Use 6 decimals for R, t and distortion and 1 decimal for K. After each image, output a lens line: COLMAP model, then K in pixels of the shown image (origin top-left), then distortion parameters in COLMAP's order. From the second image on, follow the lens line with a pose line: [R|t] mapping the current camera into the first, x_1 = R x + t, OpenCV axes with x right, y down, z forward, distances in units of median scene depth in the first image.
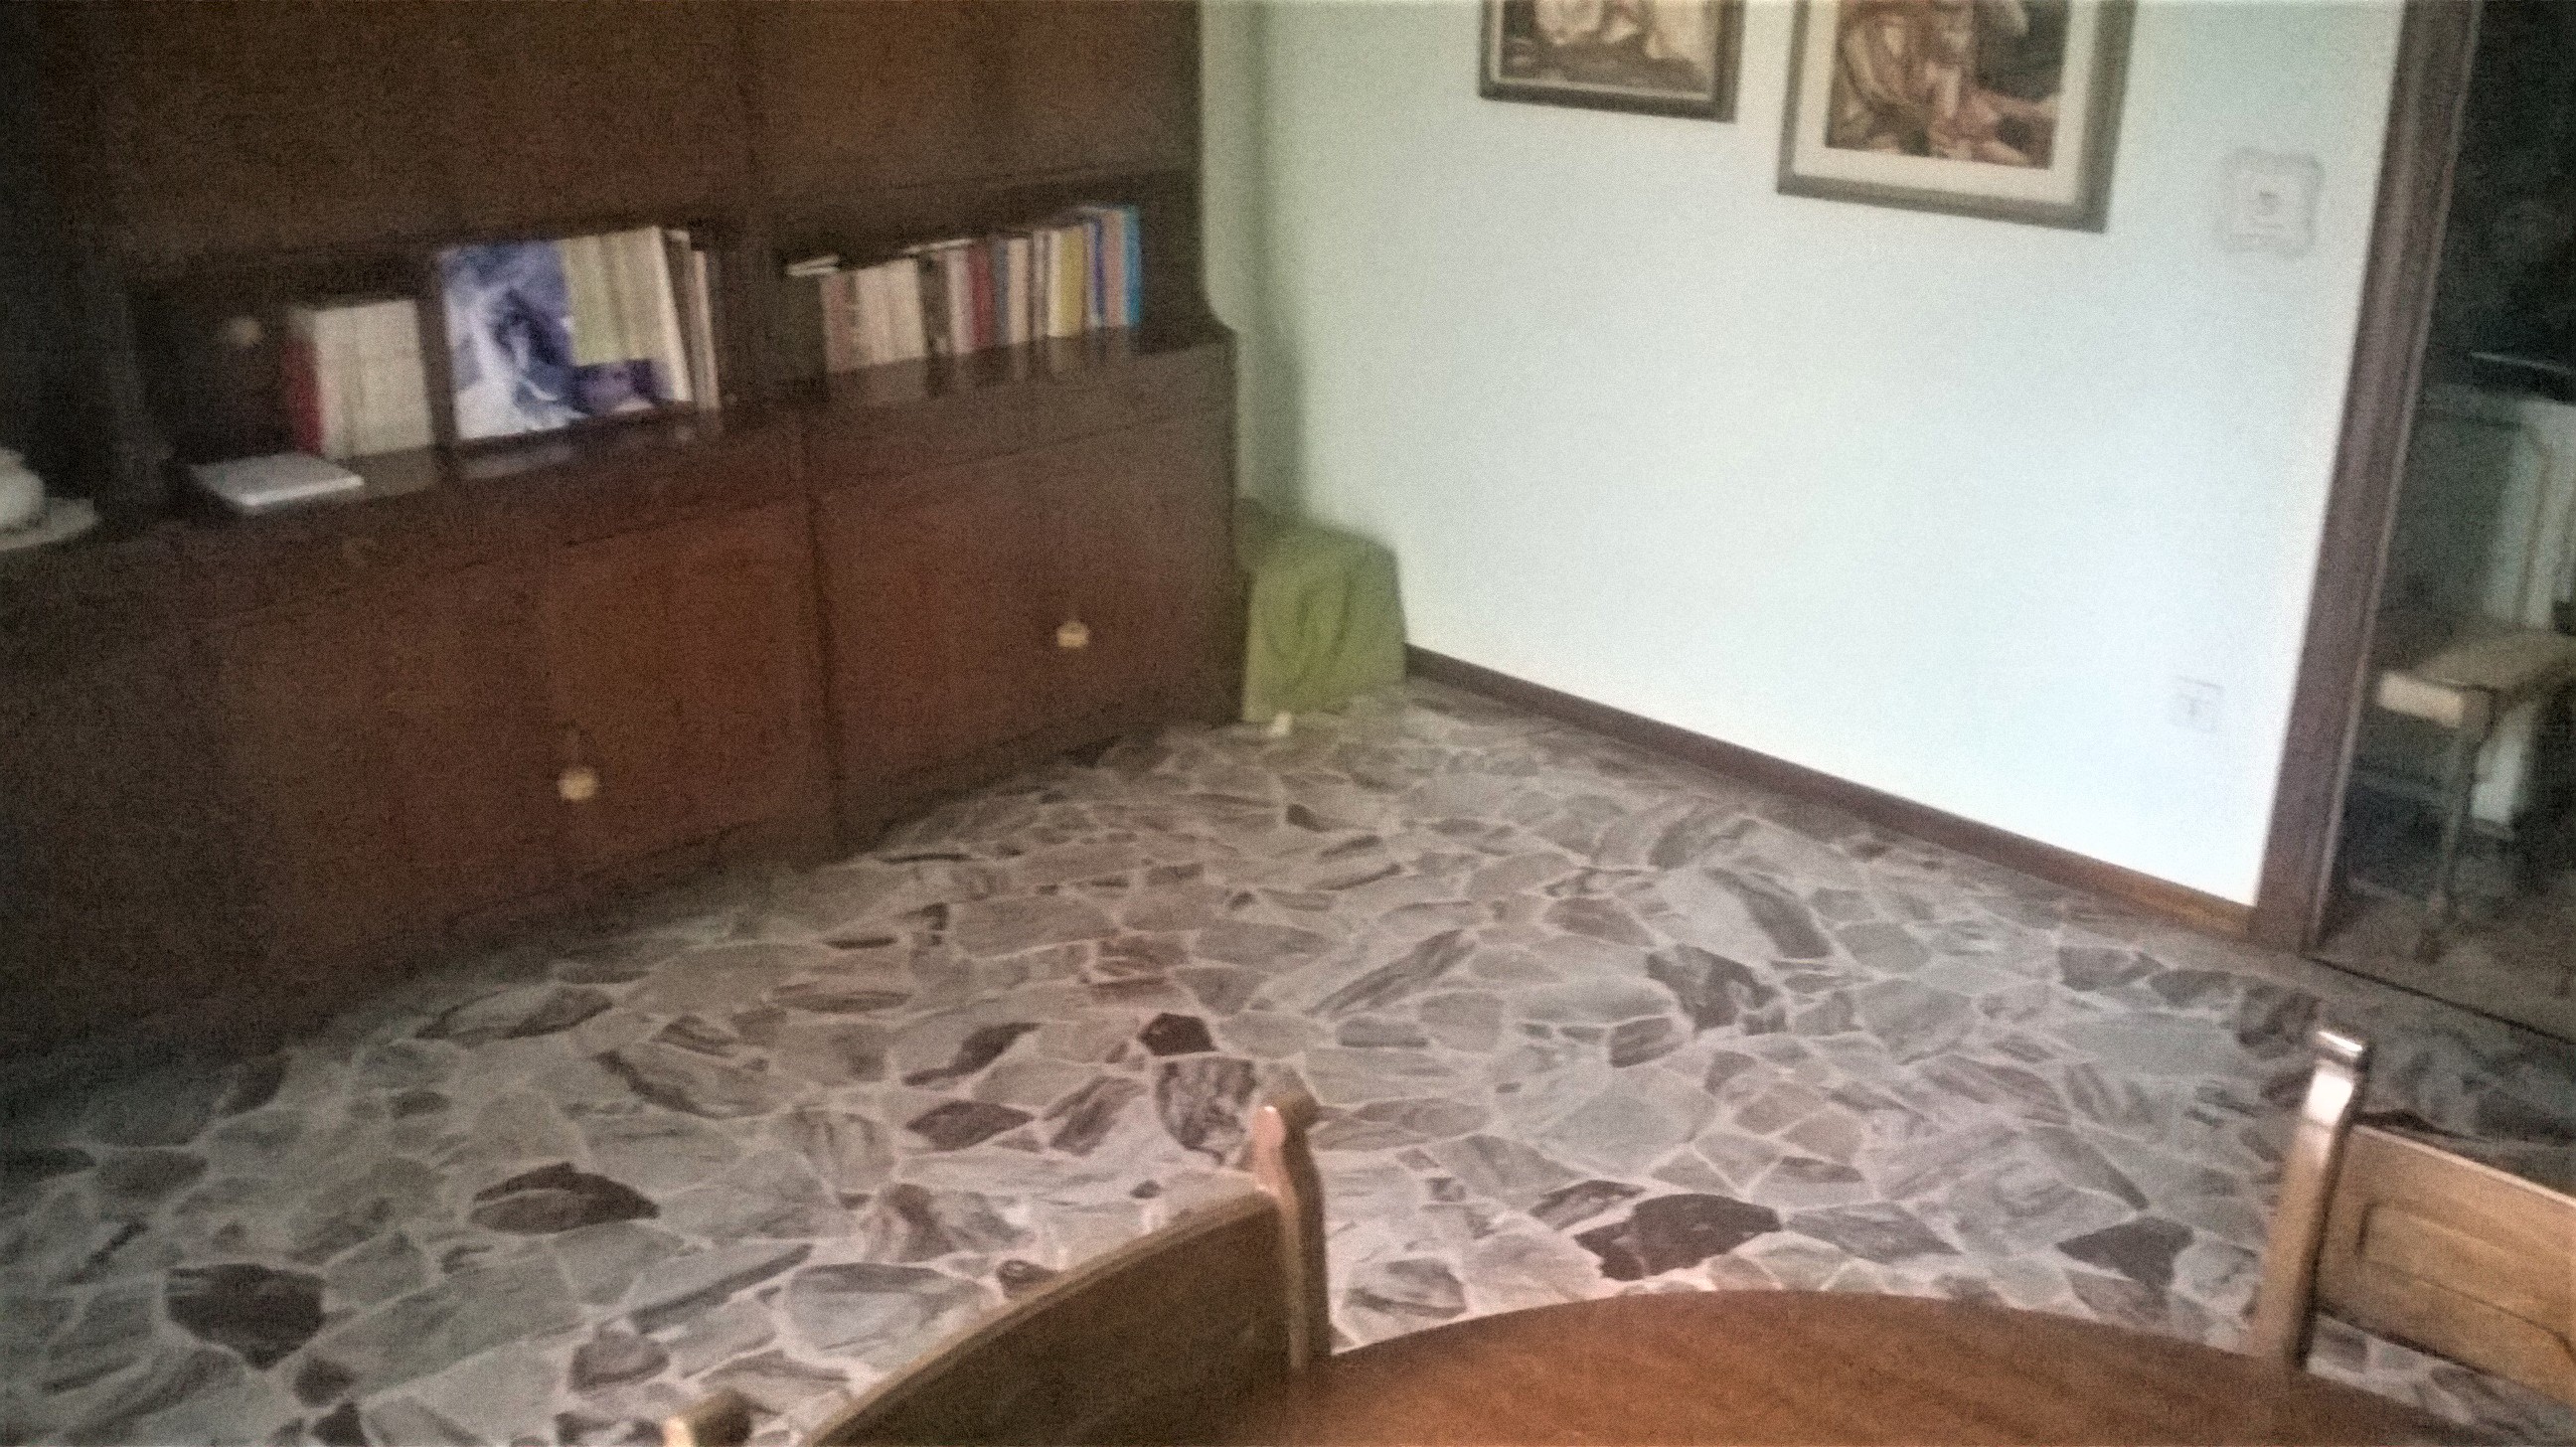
lens RADIAL K [[2245.0, 0, 1285.6], [0, 2245.0, 724.4], [0, 0, 1]] dist [-0.004403, -0.016365]
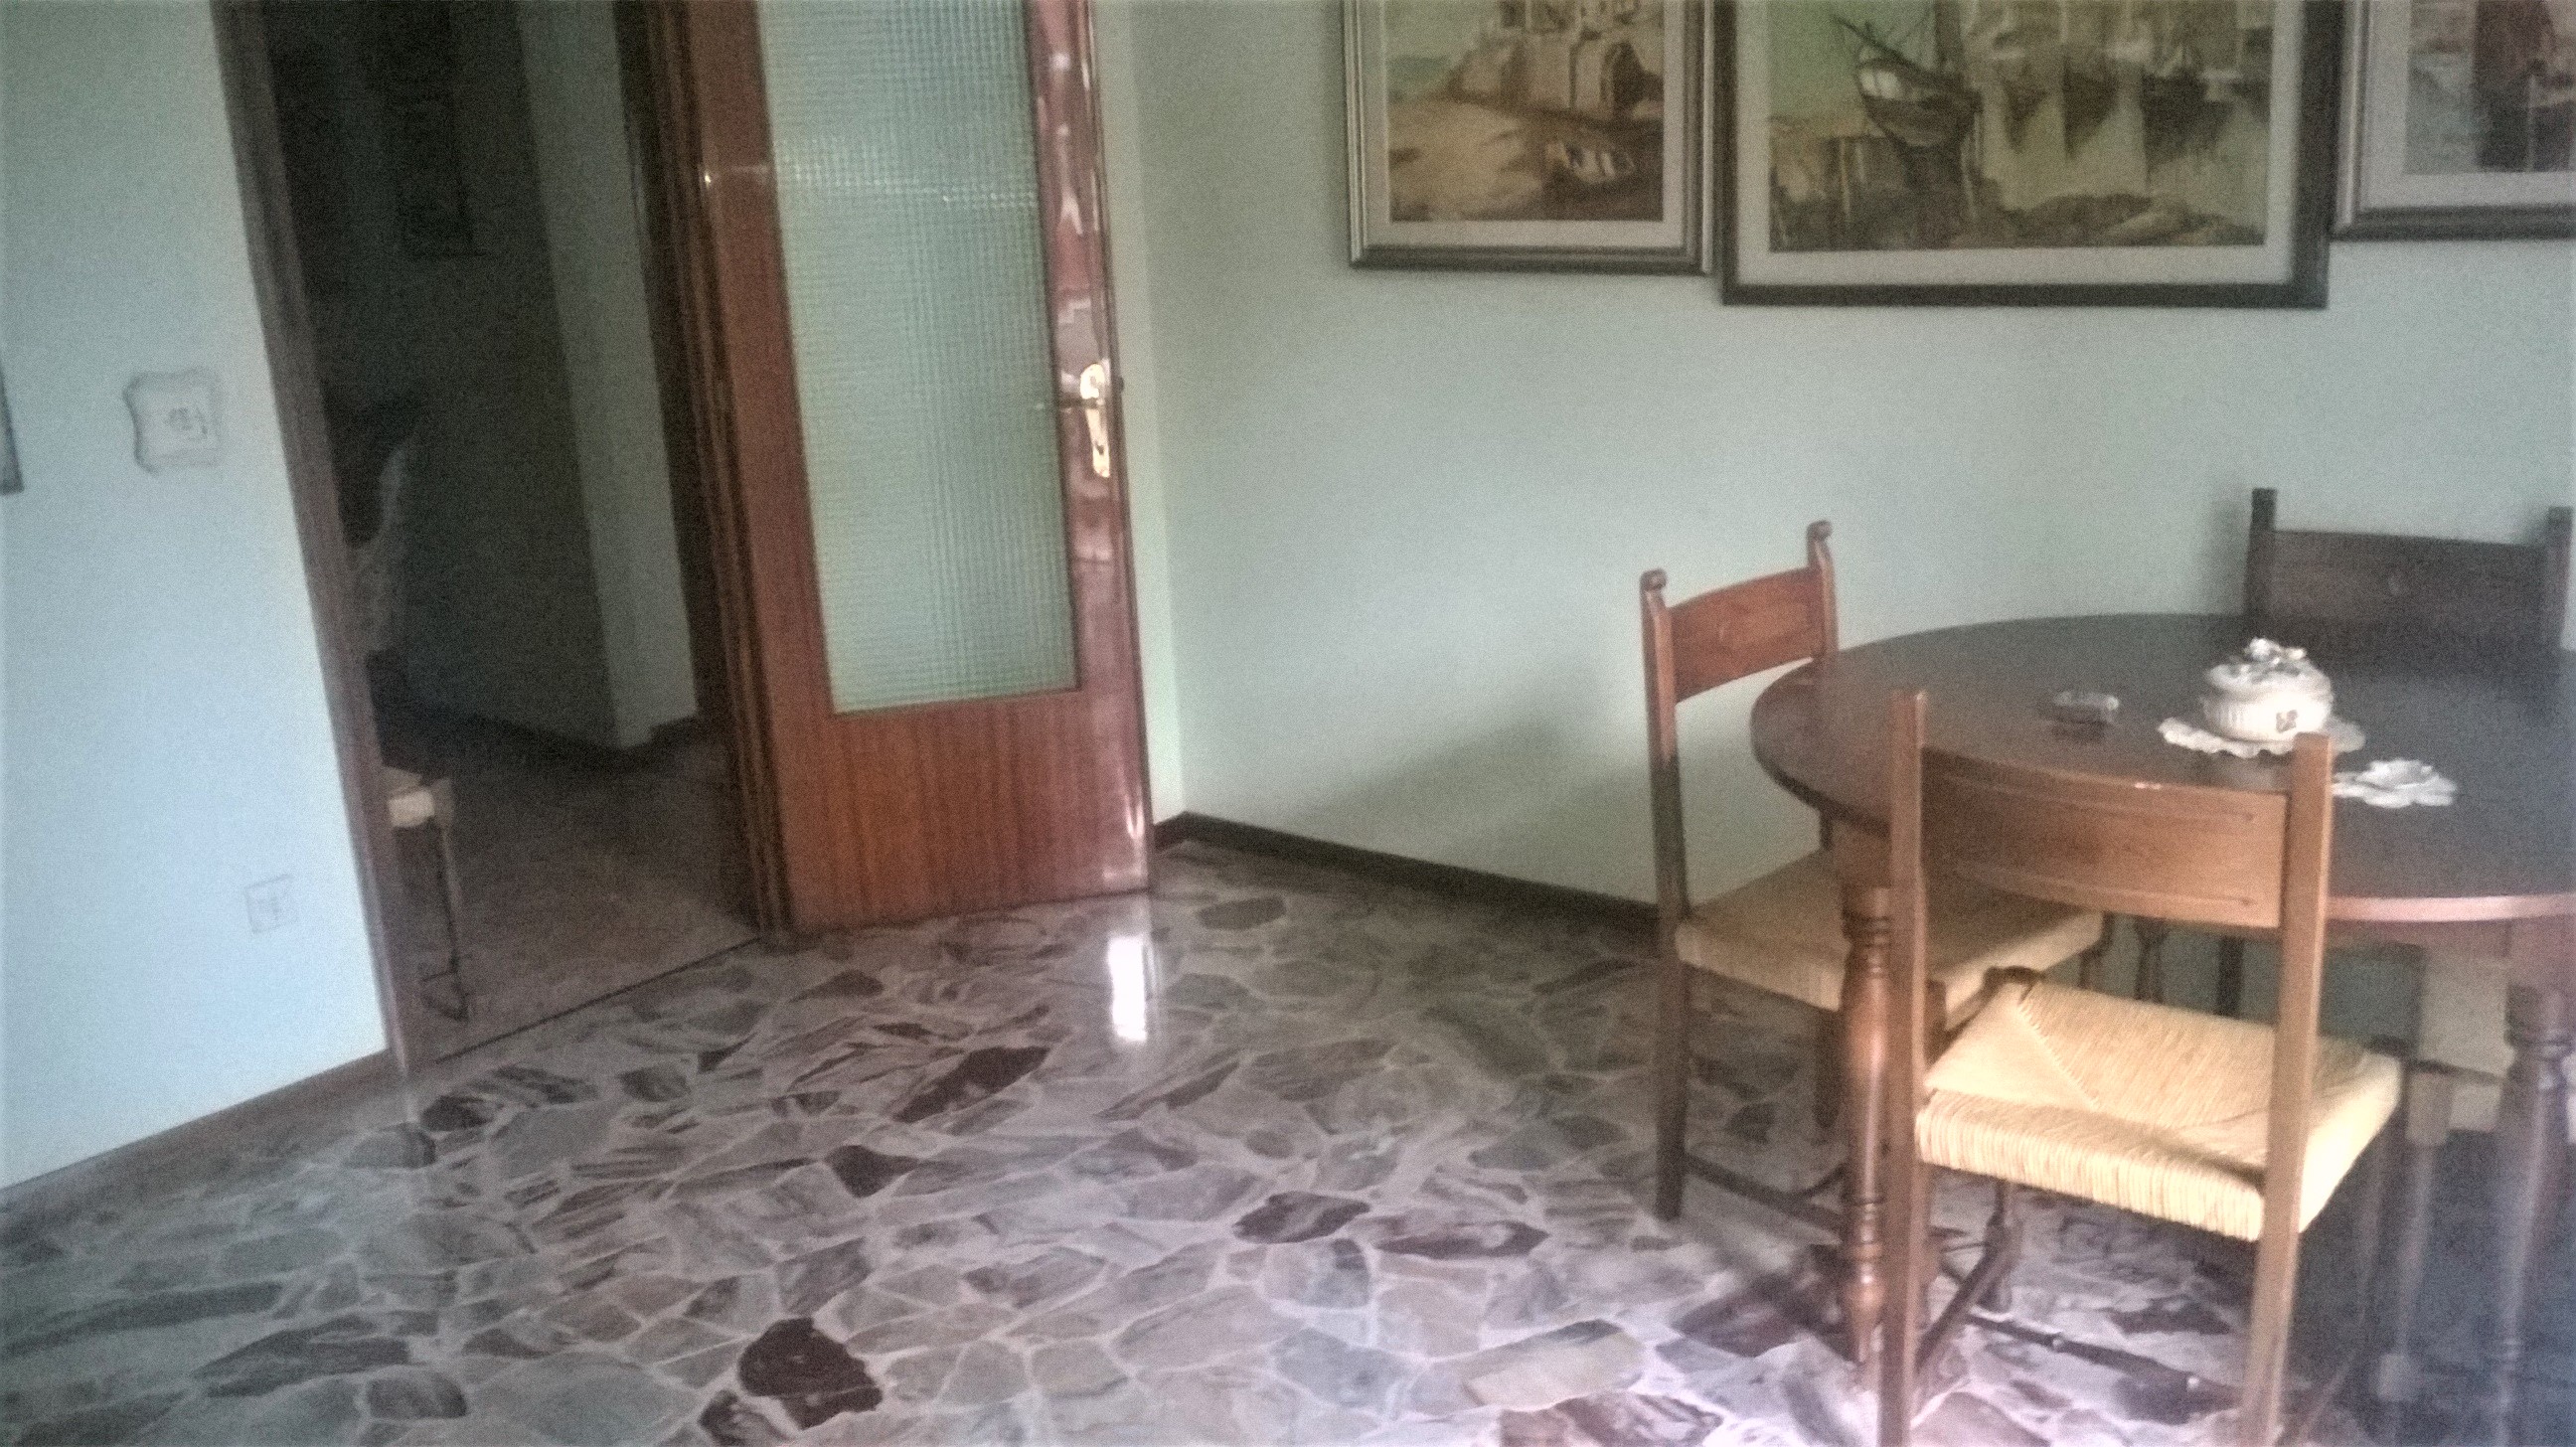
lens RADIAL K [[2245.0, 0, 1286.8], [0, 2245.0, 736.9], [0, 0, 1]] dist [-0.004403, -0.016365]
pose [[-0.125613, -0.254515, 0.958876, -0.656507], [0.396508, 0.873099, 0.283690, -0.195725], [-0.909397, 0.415838, -0.008755, 0.610002]]
